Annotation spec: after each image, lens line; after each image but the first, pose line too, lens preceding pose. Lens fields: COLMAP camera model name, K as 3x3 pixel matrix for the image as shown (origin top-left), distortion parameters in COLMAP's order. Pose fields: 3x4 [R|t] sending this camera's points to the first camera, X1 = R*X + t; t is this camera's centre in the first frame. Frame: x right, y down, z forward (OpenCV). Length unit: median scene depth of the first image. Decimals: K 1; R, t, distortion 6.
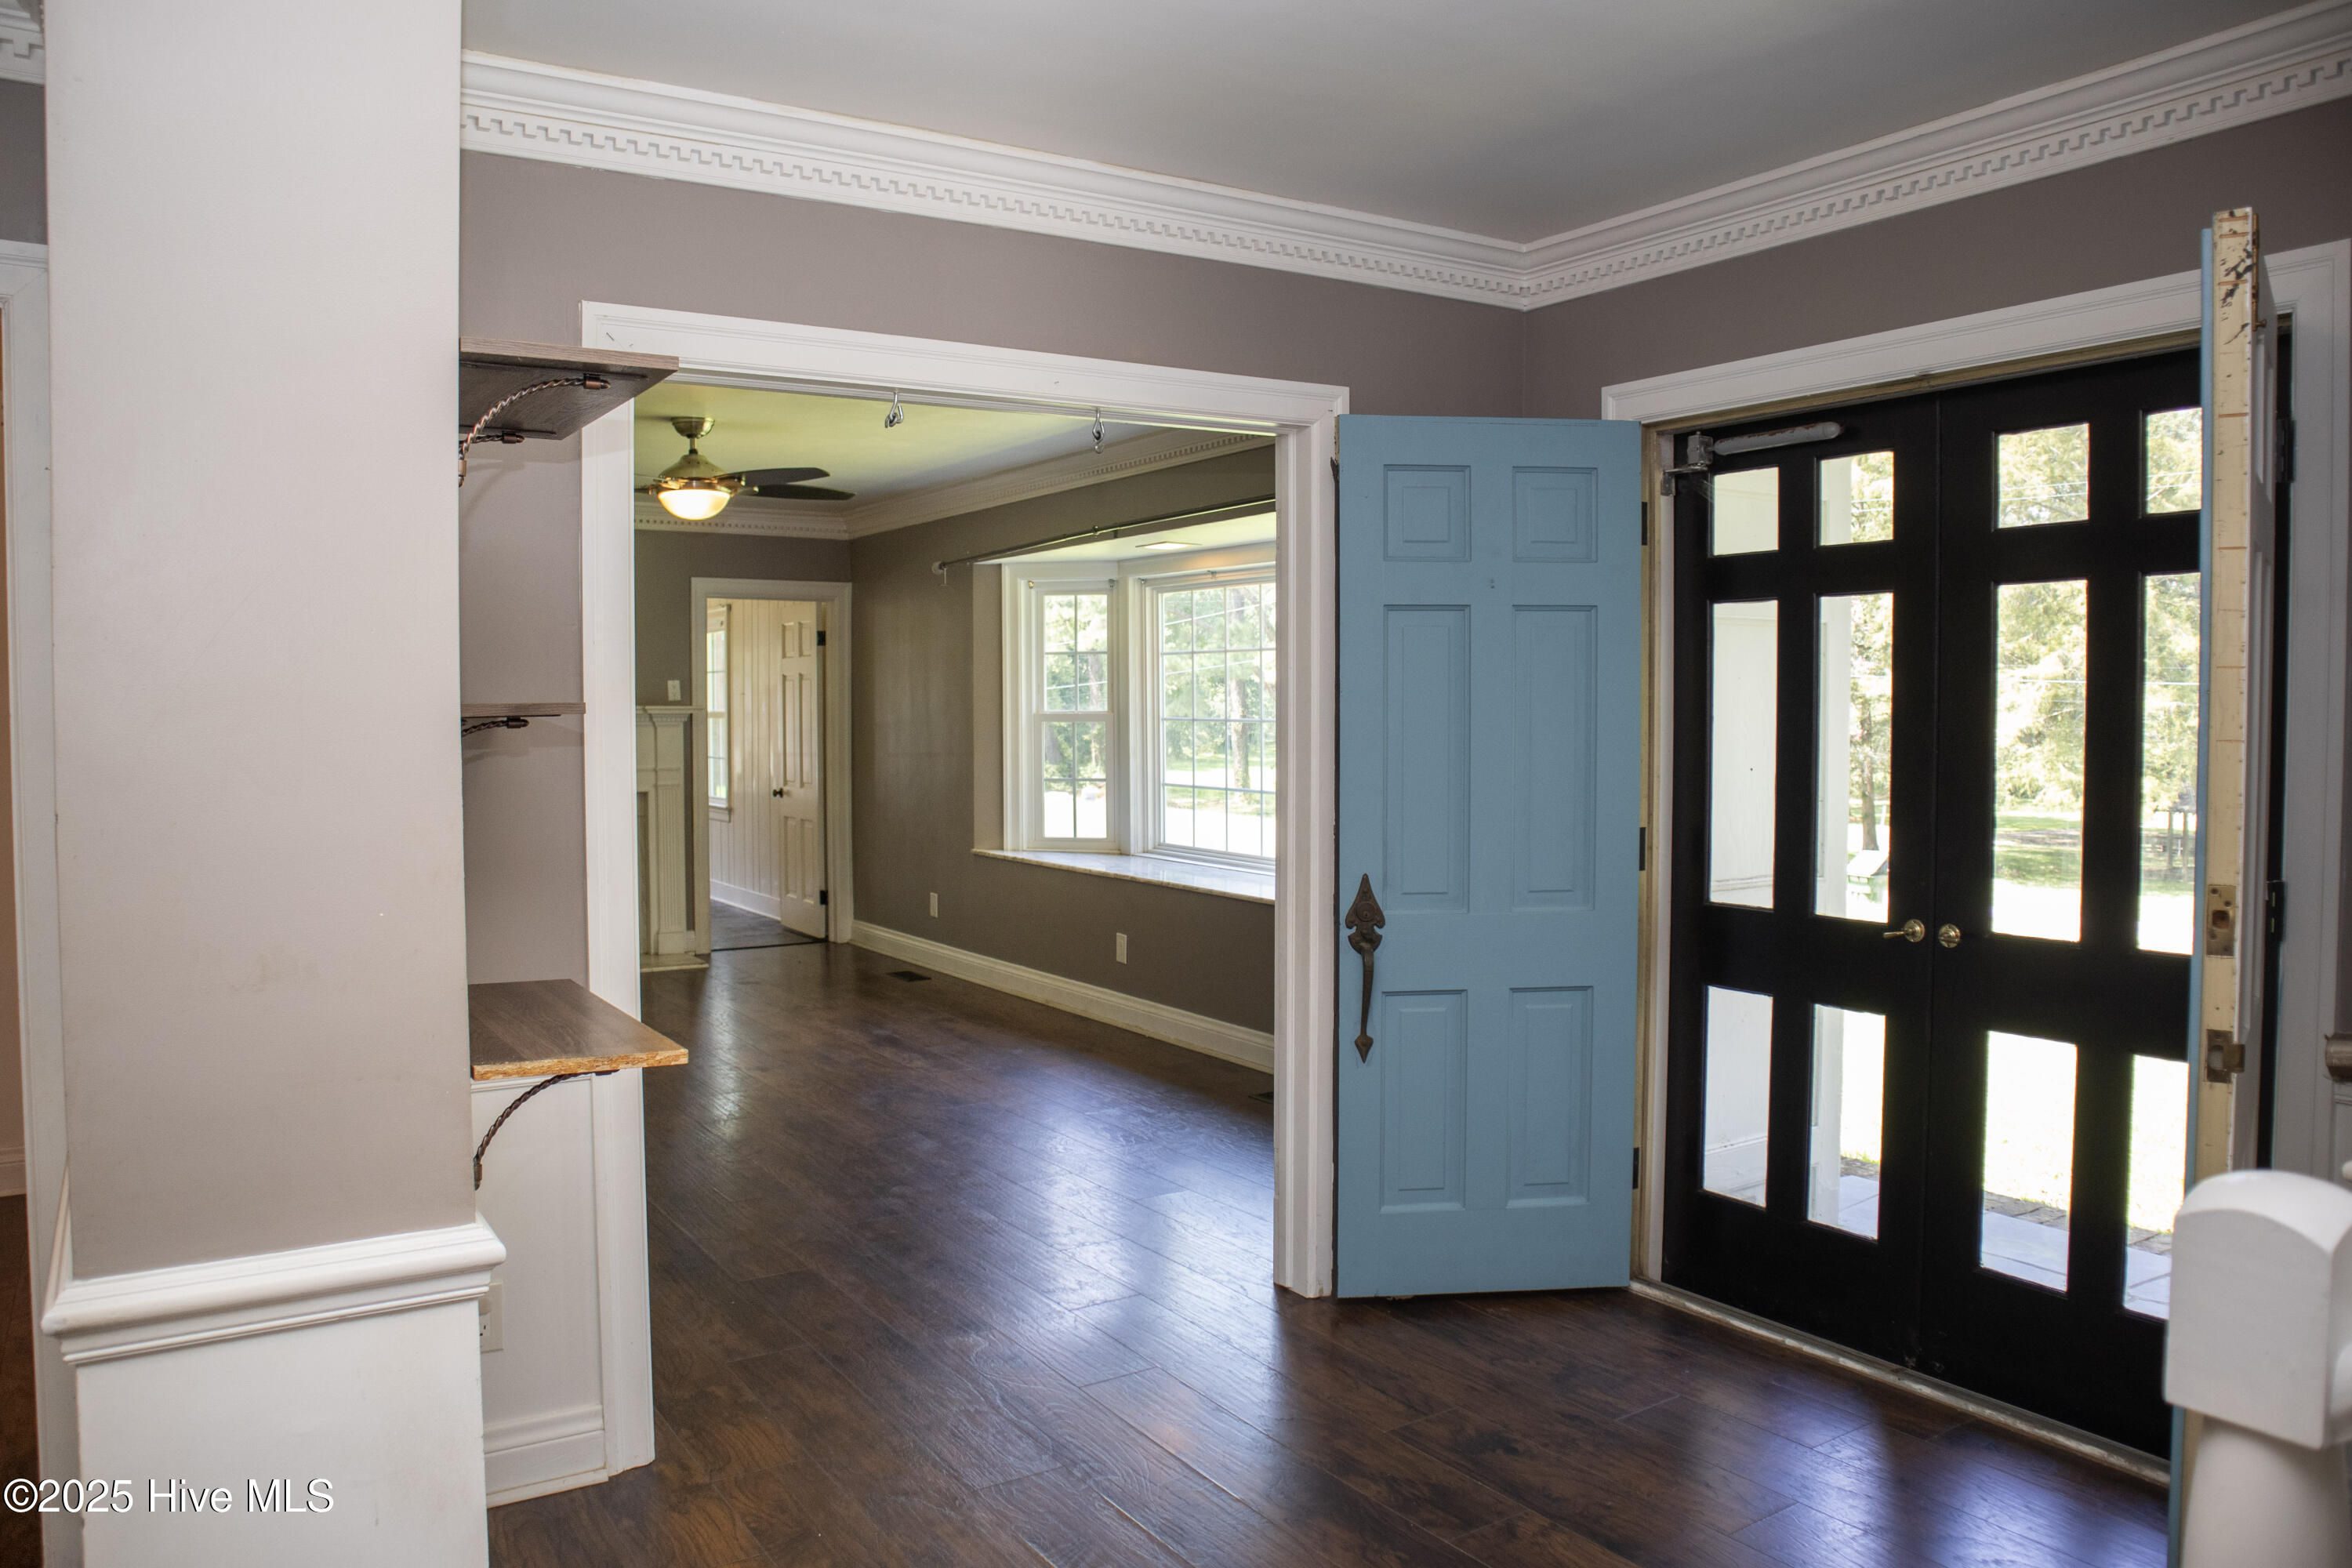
lens RADIAL K [[1632.0, 0, 1127.7], [0, 1632.0, 788.1], [0, 0, 1]] dist [-0.120940, 0.001291]
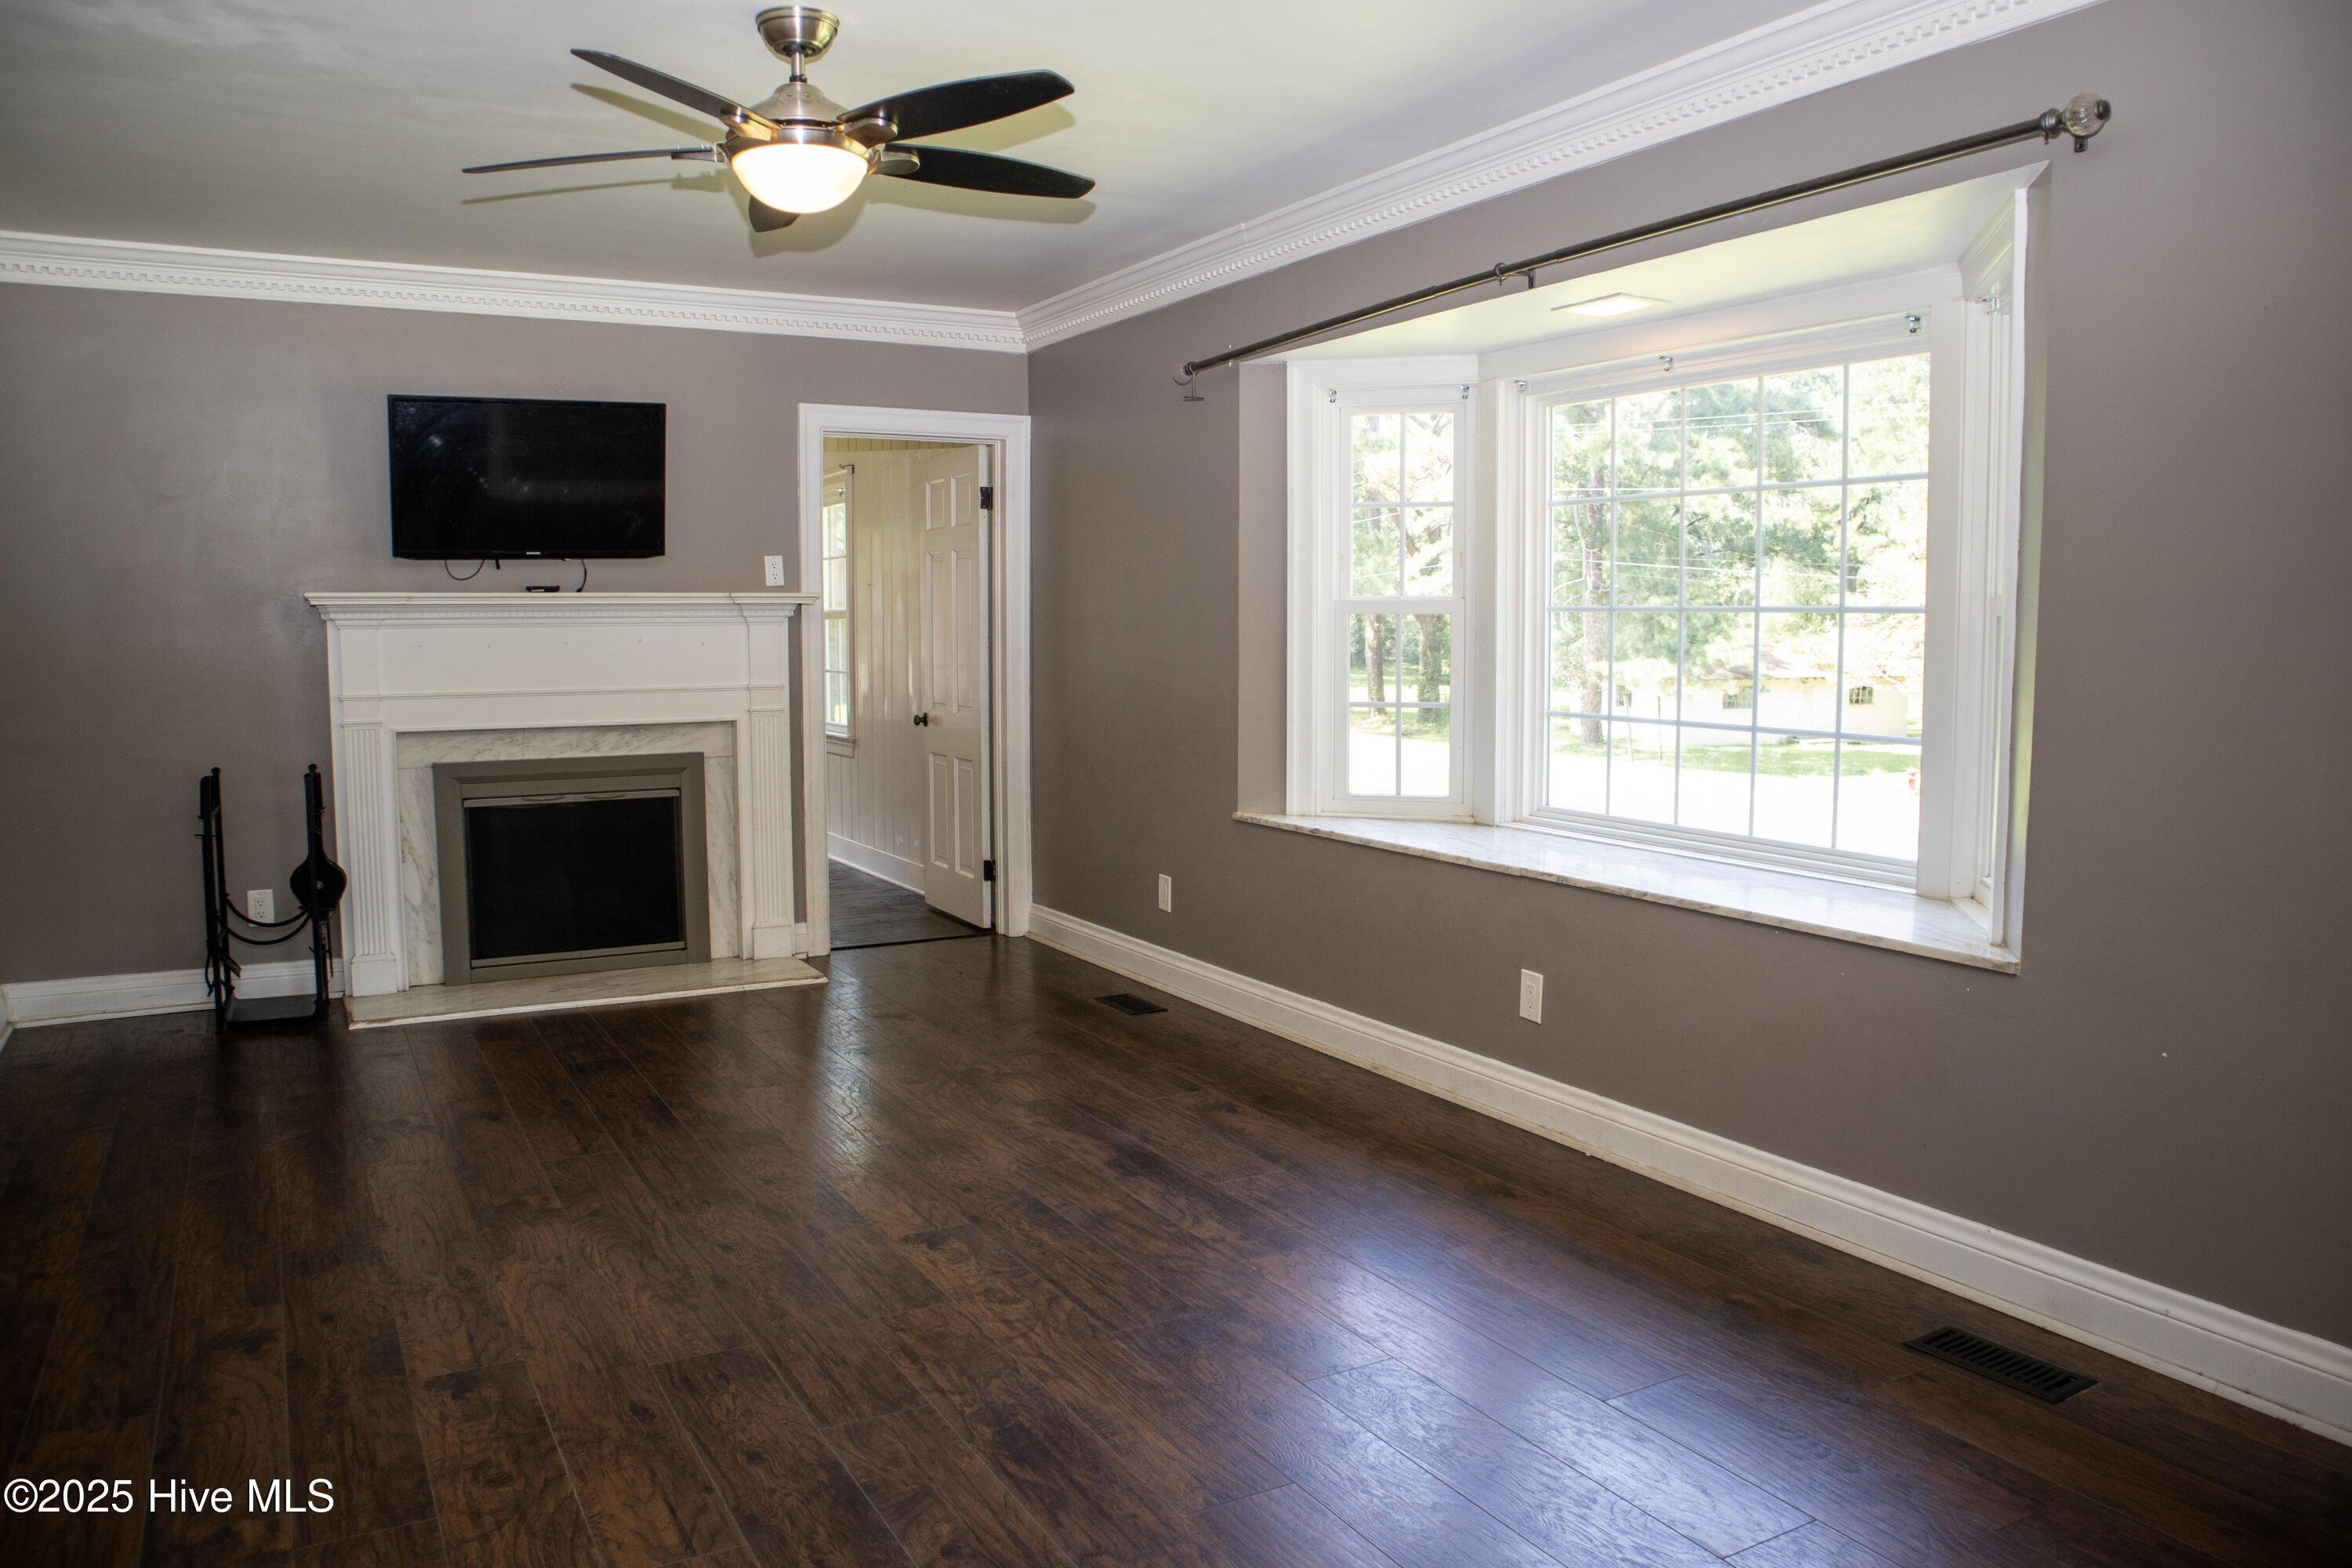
lens RADIAL K [[1691.5, 0, 1137.5], [0, 1691.5, 783.8], [0, 0, 1]] dist [-0.102748, 0.081764]
pose [[0.997672, 0.005367, -0.067979, -0.087098], [-0.002225, 0.998929, 0.046217, -0.004635], [0.068154, -0.045958, 0.996616, 0.329040]]
